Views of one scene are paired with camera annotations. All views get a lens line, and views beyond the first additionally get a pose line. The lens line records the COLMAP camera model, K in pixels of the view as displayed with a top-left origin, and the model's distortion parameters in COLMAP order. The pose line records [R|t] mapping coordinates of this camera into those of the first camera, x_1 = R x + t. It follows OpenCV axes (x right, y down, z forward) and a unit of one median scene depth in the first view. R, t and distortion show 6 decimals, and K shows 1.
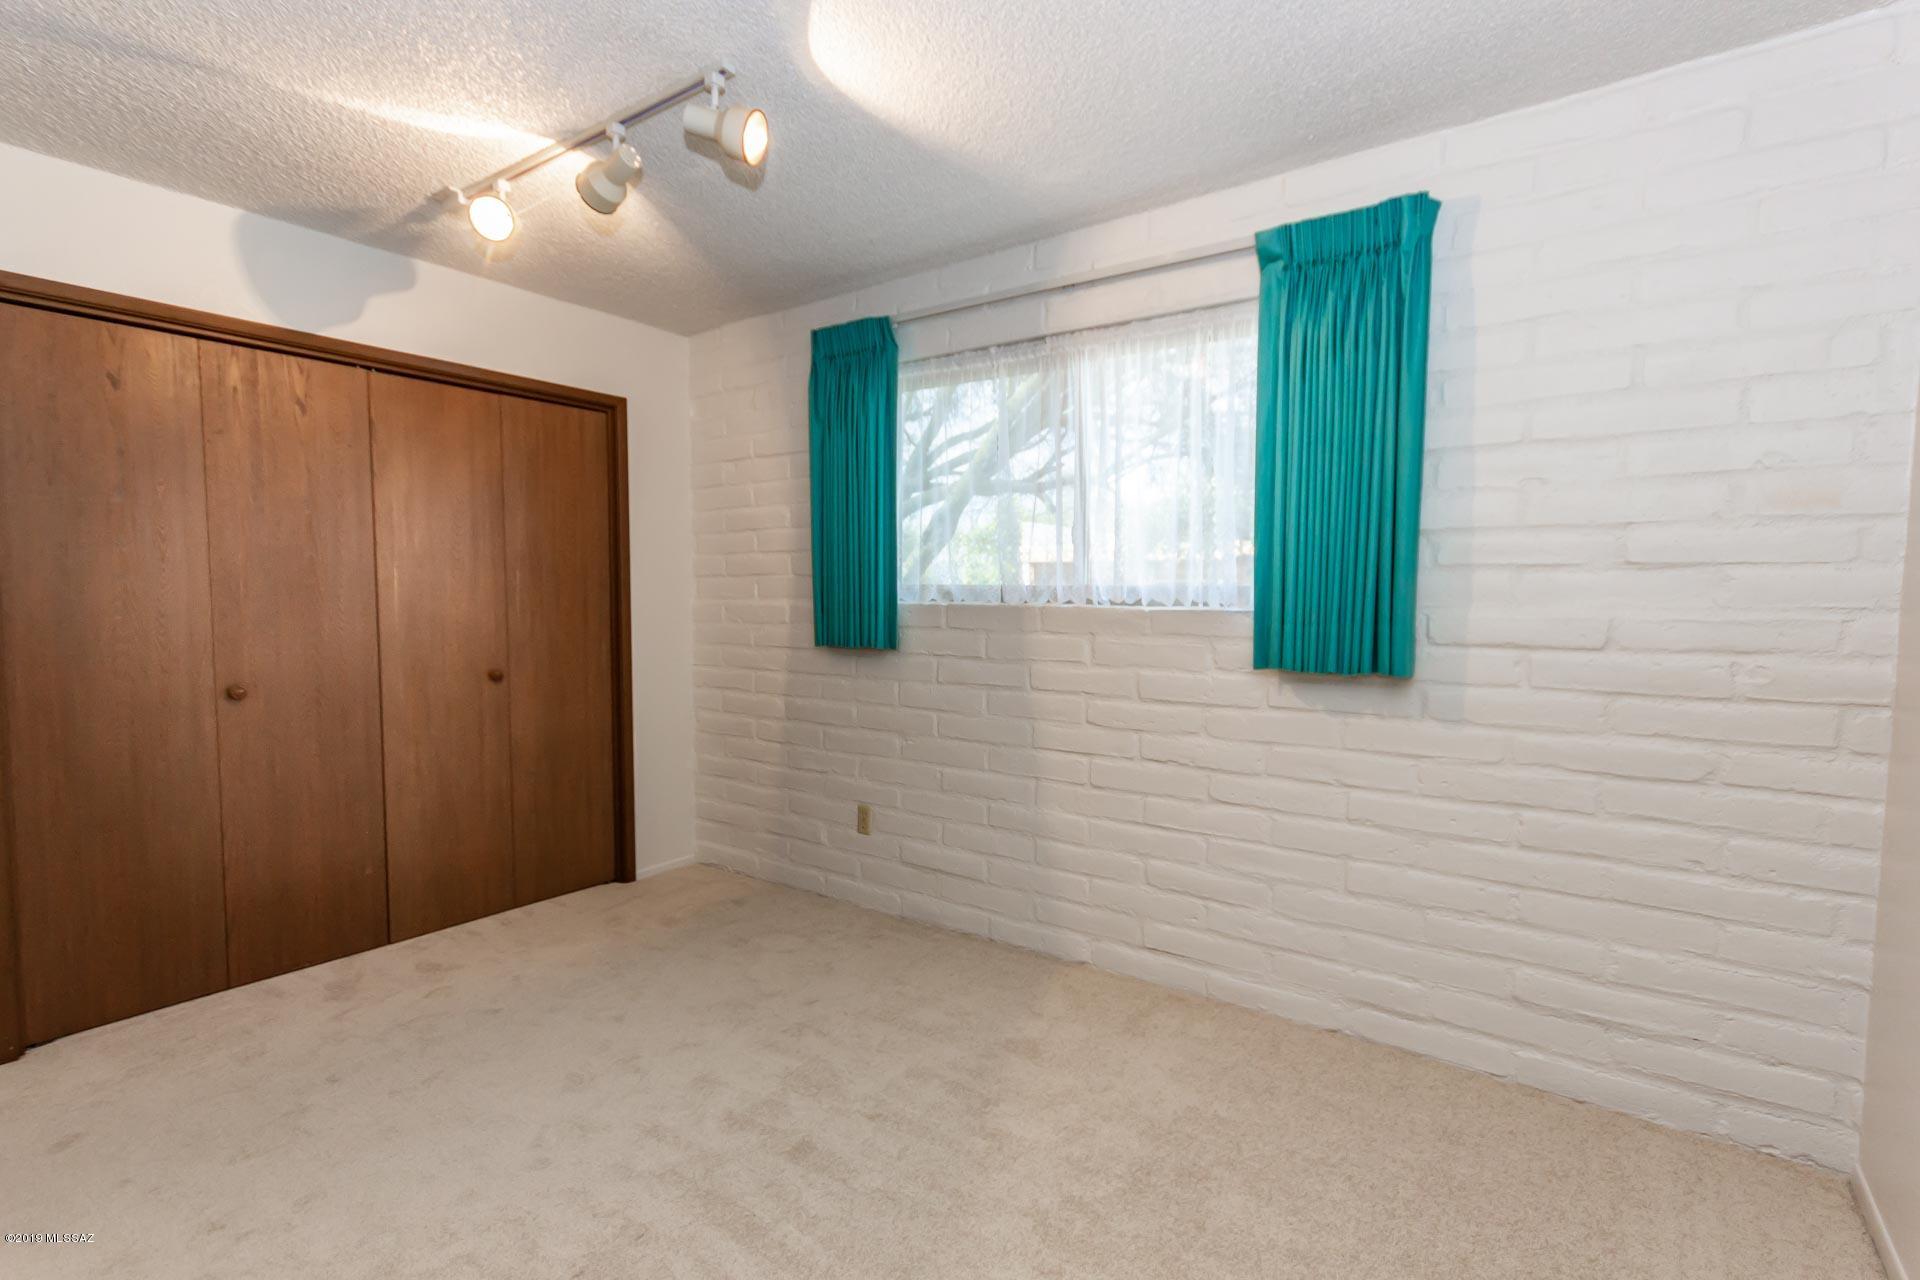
lens RADIAL K [[895.1, 0, 1000.7], [0, 895.1, 656.4], [0, 0, 1]] dist [0.012729, -0.000197]
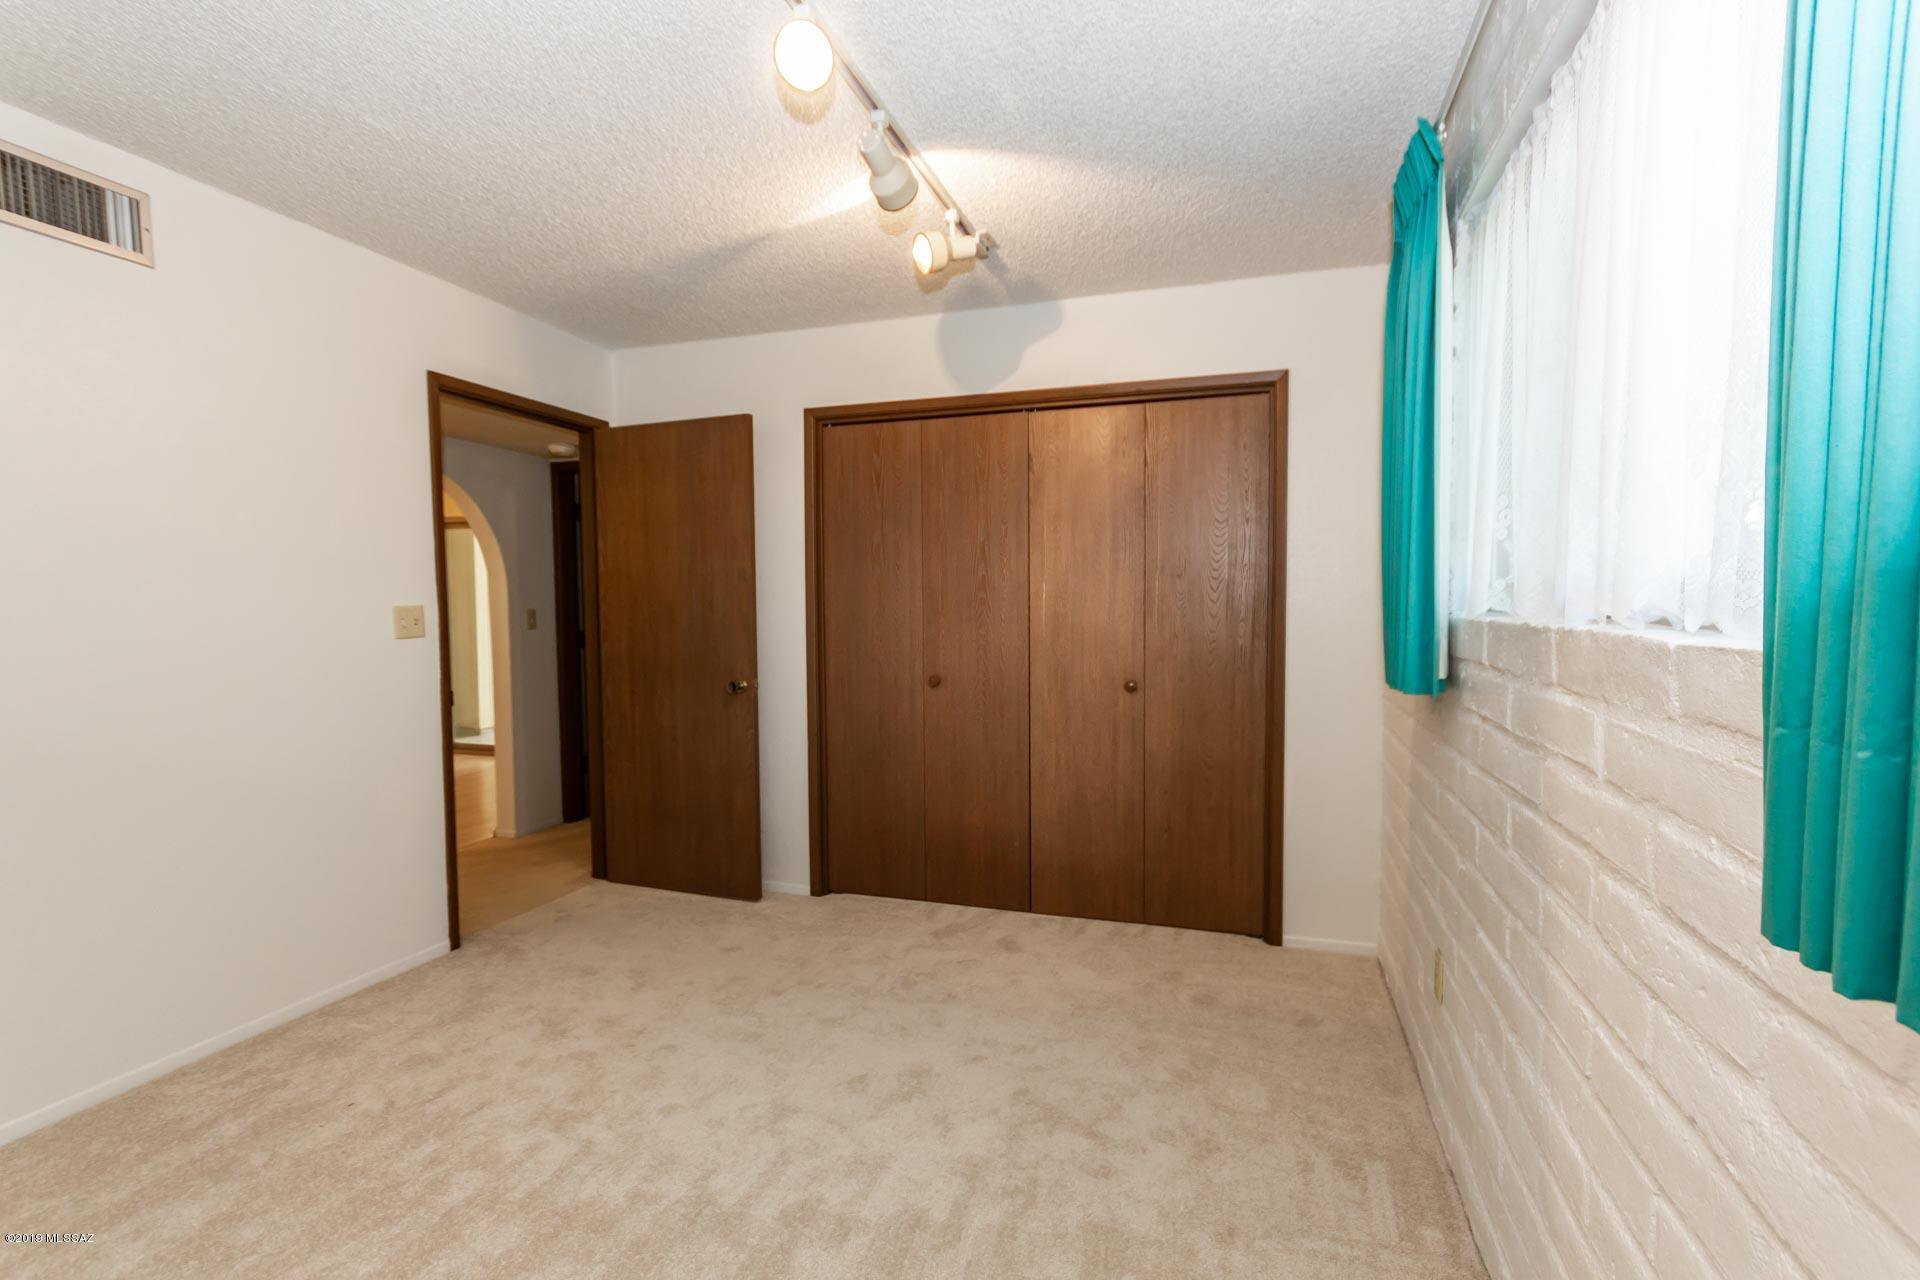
lens RADIAL K [[895.1, 0, 961.9], [0, 895.1, 648.8], [0, 0, 1]] dist [0.012729, -0.000197]
pose [[0.286825, 0.042521, -0.957039, 0.364458], [-0.060514, 0.997824, 0.026197, -0.037412], [0.956070, 0.050400, 0.288774, 0.569289]]
